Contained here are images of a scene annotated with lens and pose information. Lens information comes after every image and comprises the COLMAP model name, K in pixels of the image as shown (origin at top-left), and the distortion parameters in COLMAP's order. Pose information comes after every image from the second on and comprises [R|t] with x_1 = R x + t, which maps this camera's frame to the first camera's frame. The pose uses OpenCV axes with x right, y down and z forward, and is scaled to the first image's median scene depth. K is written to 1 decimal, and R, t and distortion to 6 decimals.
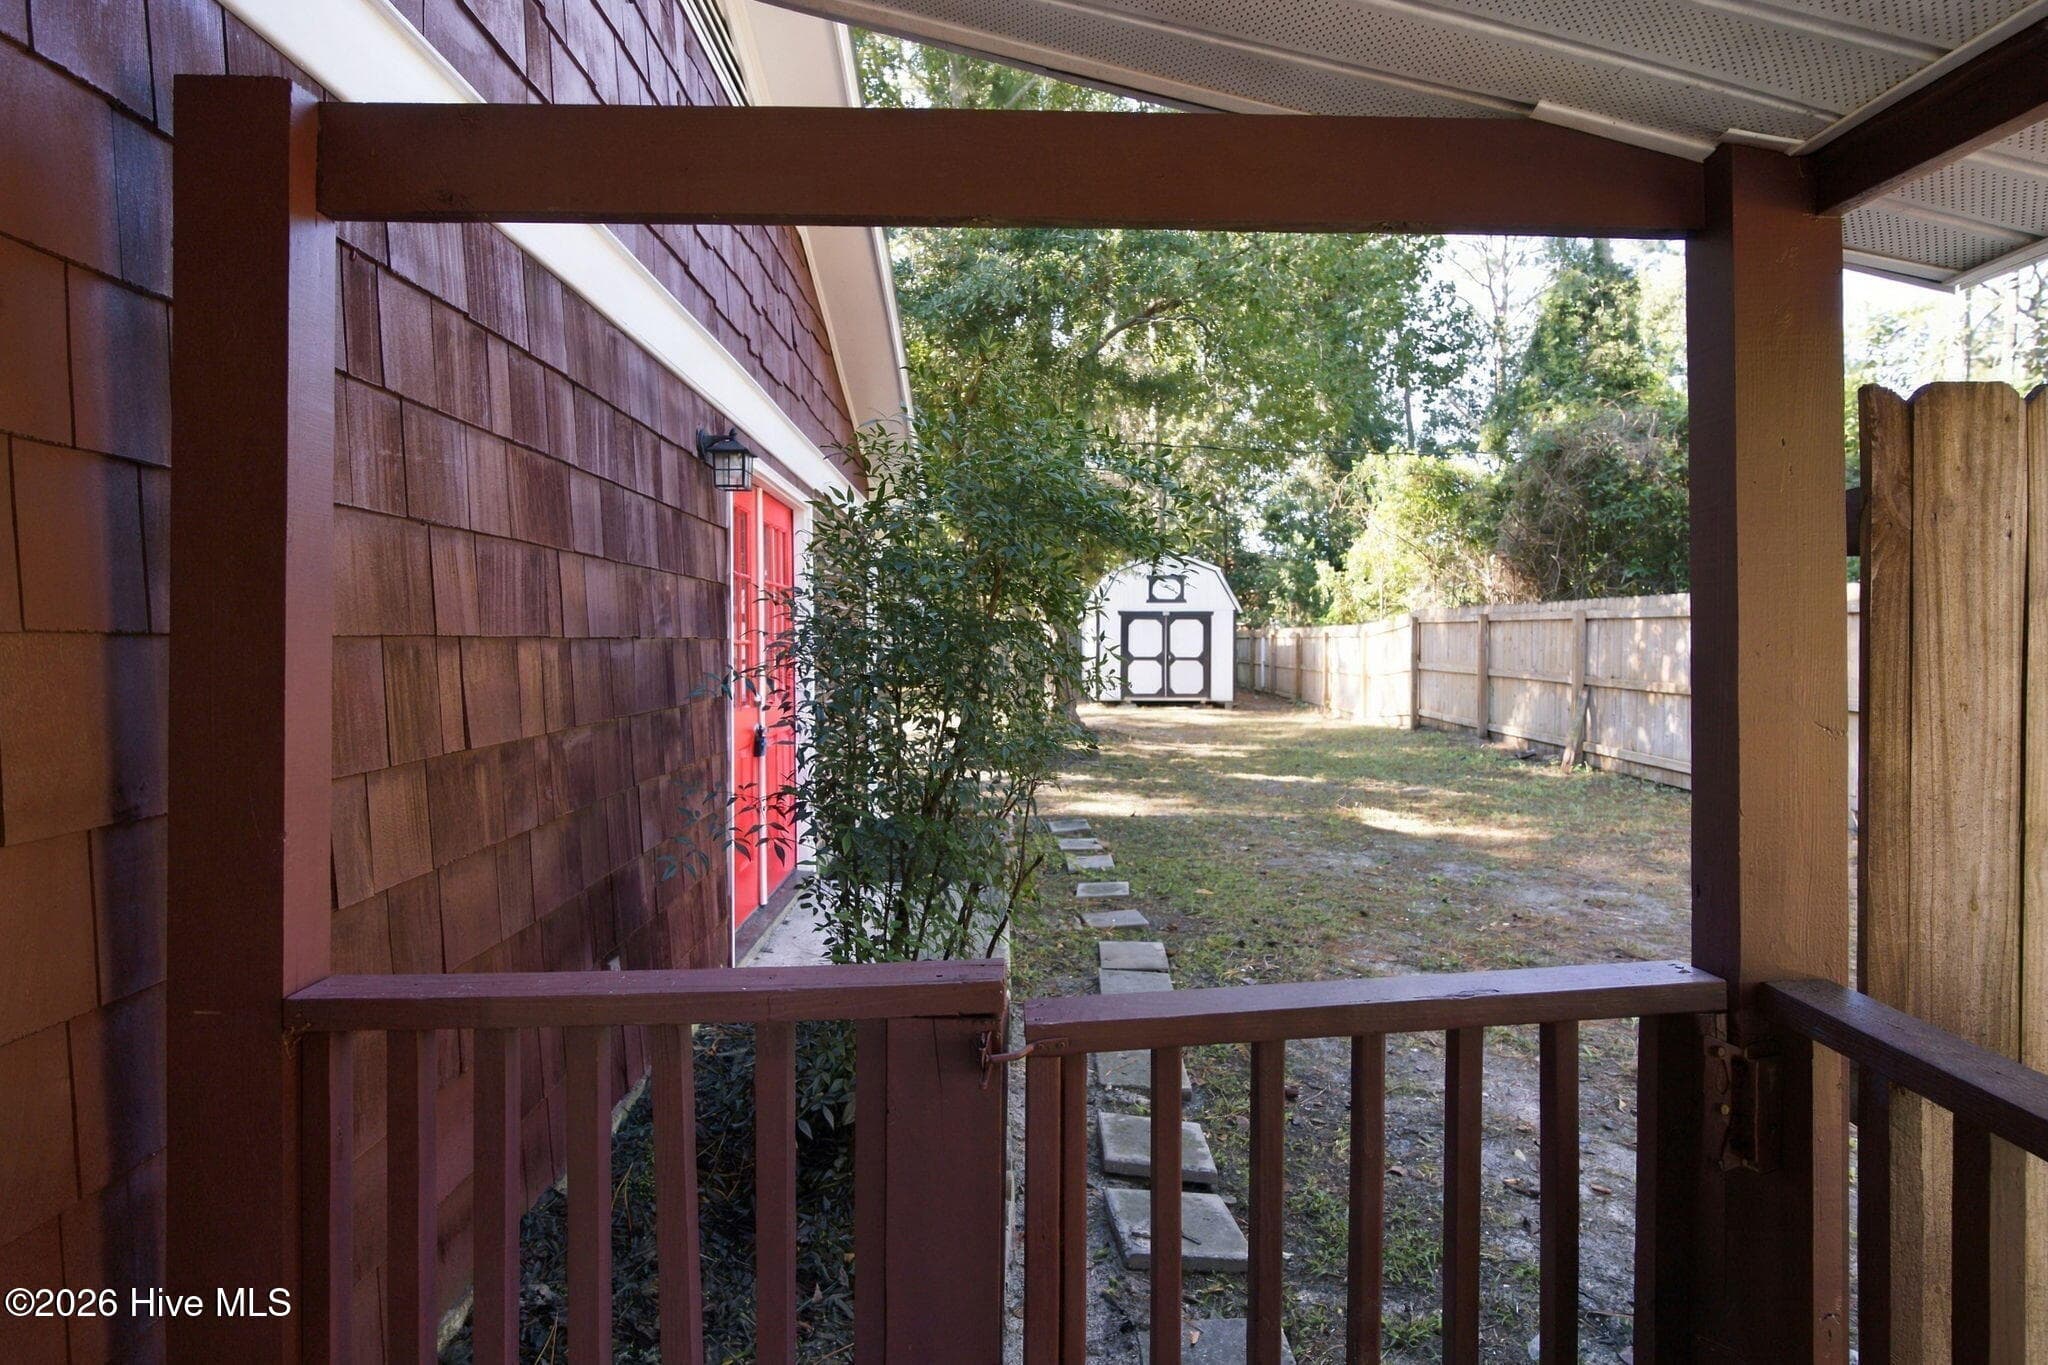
lens RADIAL K [[1005.8, 0, 1024.0], [0, 1005.8, 682.5], [0, 0, 1]] dist [0.012869, -0.000431]
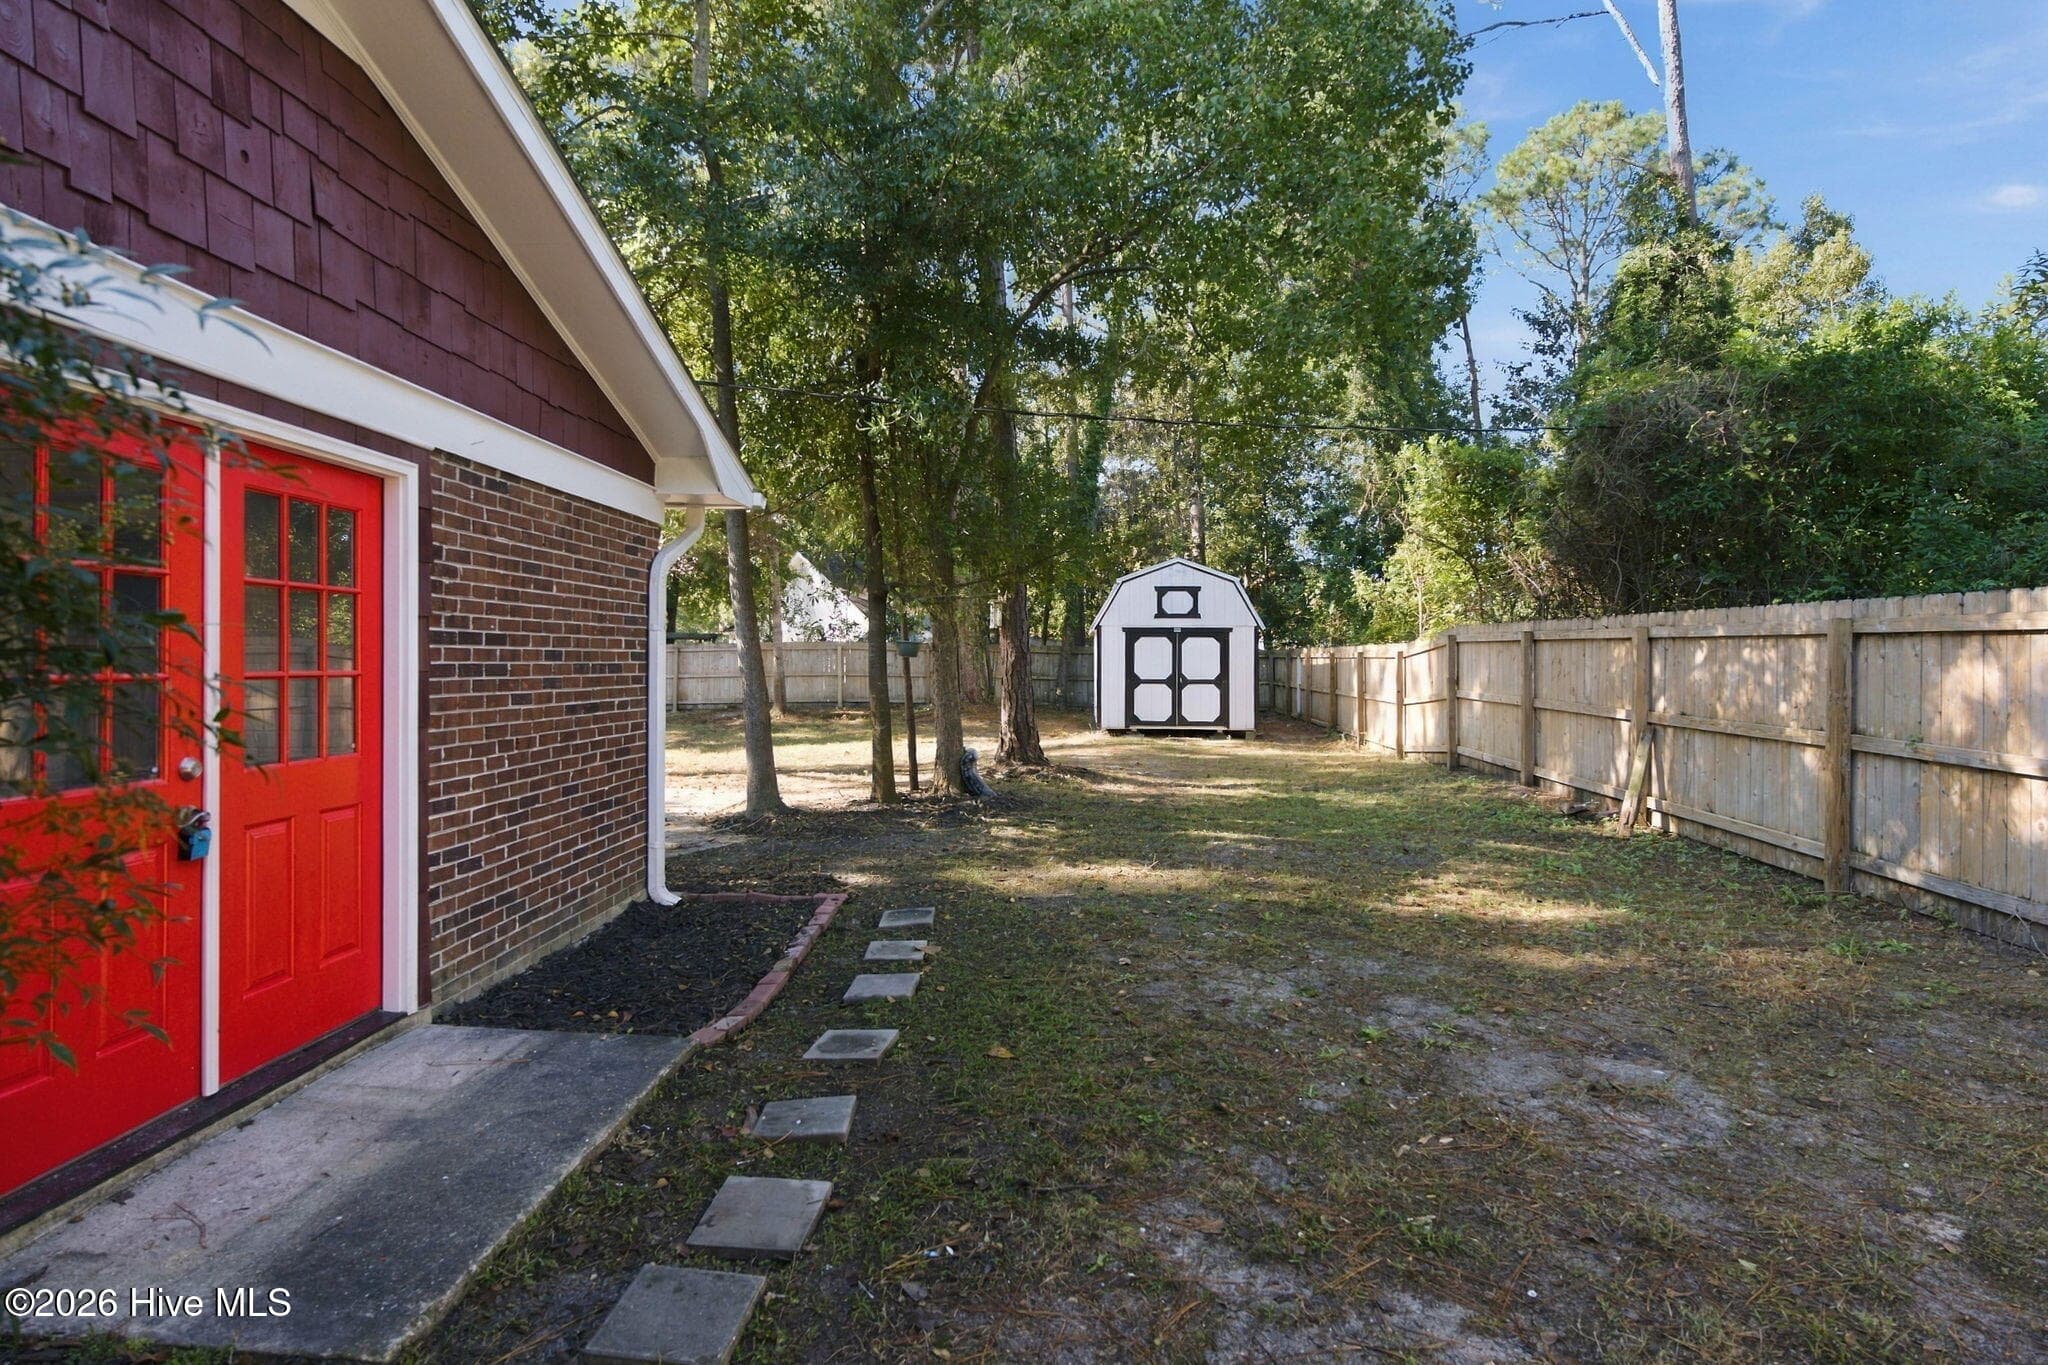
lens RADIAL K [[1030.1, 0, 1024.0], [0, 1030.1, 682.5], [0, 0, 1]] dist [-0.004722, 0.000112]
pose [[0.997572, 0.003845, -0.069531, 0.070834], [-0.005053, 0.999839, -0.017204, -0.006818], [0.069454, 0.017513, 0.997431, 0.095355]]
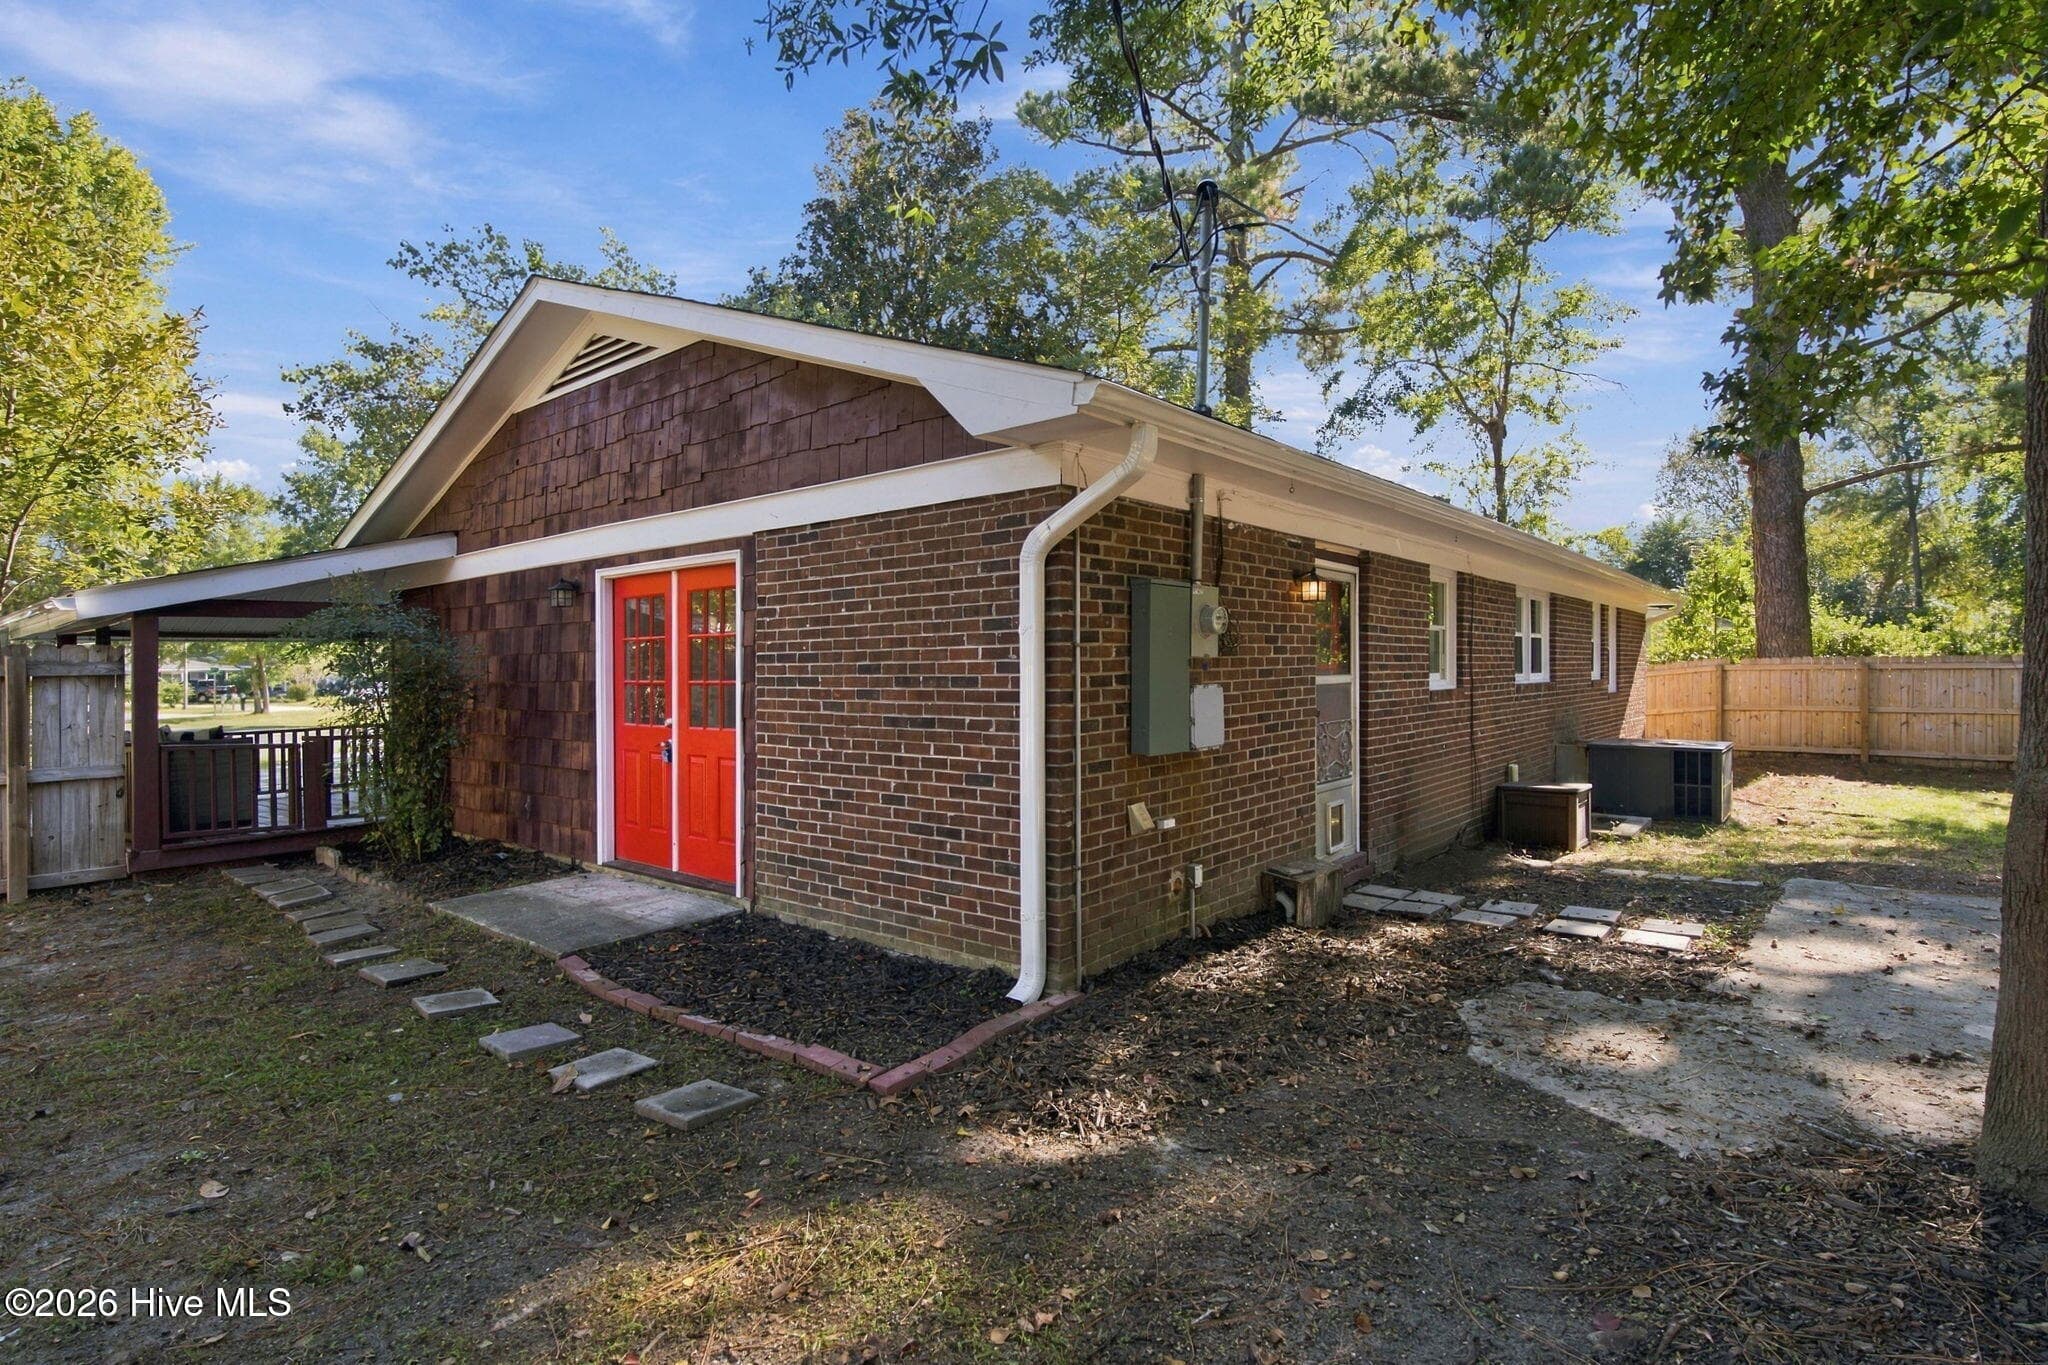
lens RADIAL K [[1005.8, 0, 1024.0], [0, 1005.8, 682.5], [0, 0, 1]] dist [0.012869, -0.000431]
pose [[-0.668332, 0.012742, -0.743754, 0.110124], [-0.021240, 0.999119, 0.036203, -0.024535], [0.743560, 0.039993, -0.667473, 0.556429]]
